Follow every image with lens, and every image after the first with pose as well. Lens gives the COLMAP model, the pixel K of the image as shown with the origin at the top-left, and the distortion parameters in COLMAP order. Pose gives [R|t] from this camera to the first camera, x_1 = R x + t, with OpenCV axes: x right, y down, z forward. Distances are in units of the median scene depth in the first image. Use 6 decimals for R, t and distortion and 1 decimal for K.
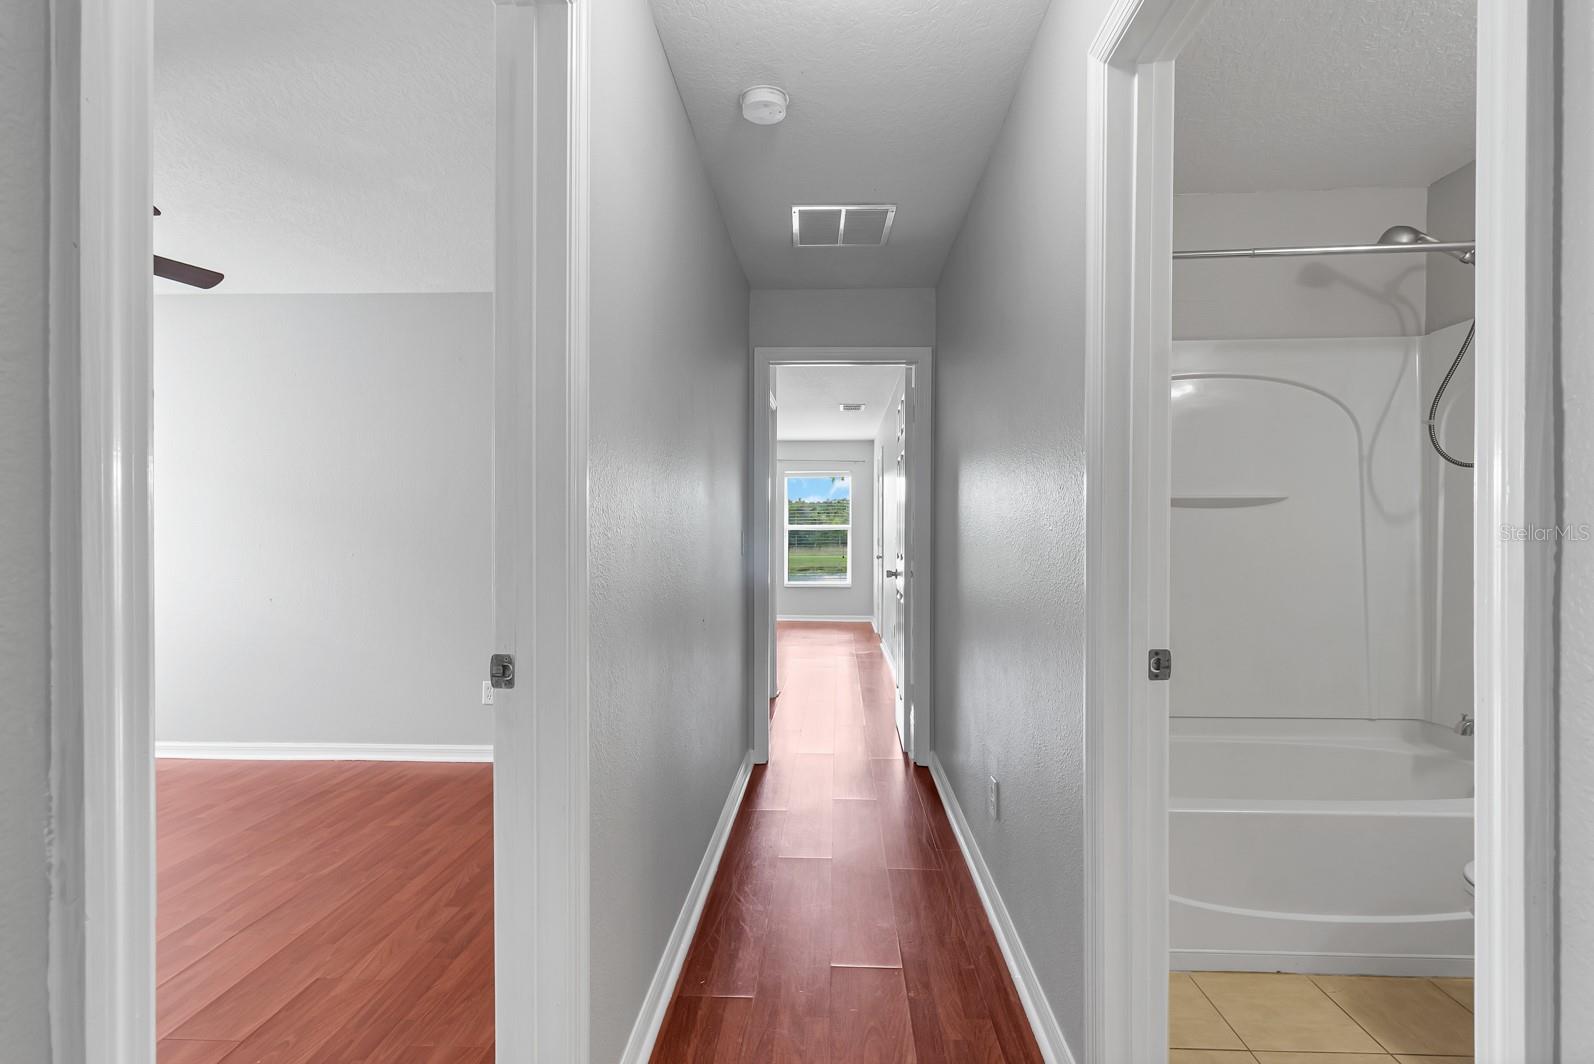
lens RADIAL K [[782.2, 0, 807.6], [0, 782.2, 526.4], [0, 0, 1]] dist [0.002376, 0.000123]
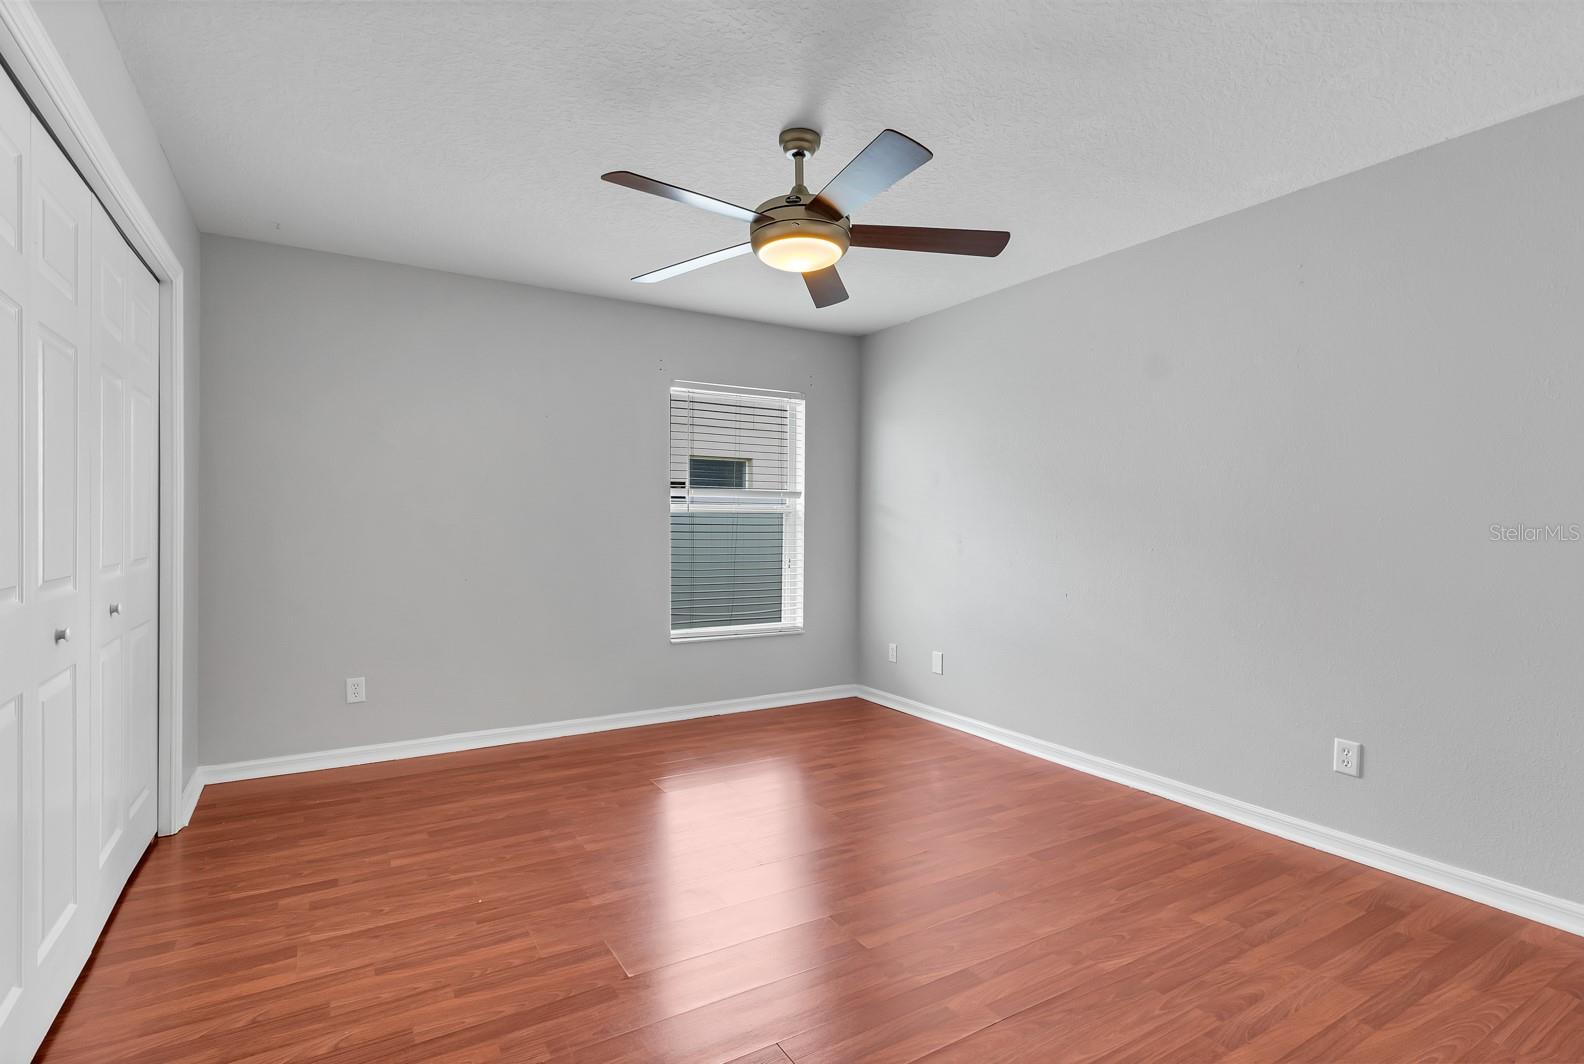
lens RADIAL K [[777.3, 0, 788.7], [0, 777.3, 517.8], [0, 0, 1]] dist [0.002376, 0.000123]
pose [[0.561073, -0.005404, -0.827749, -0.157837], [0.011657, 0.999931, 0.001373, 0.013203], [0.827684, -0.010419, 0.561097, 0.308209]]
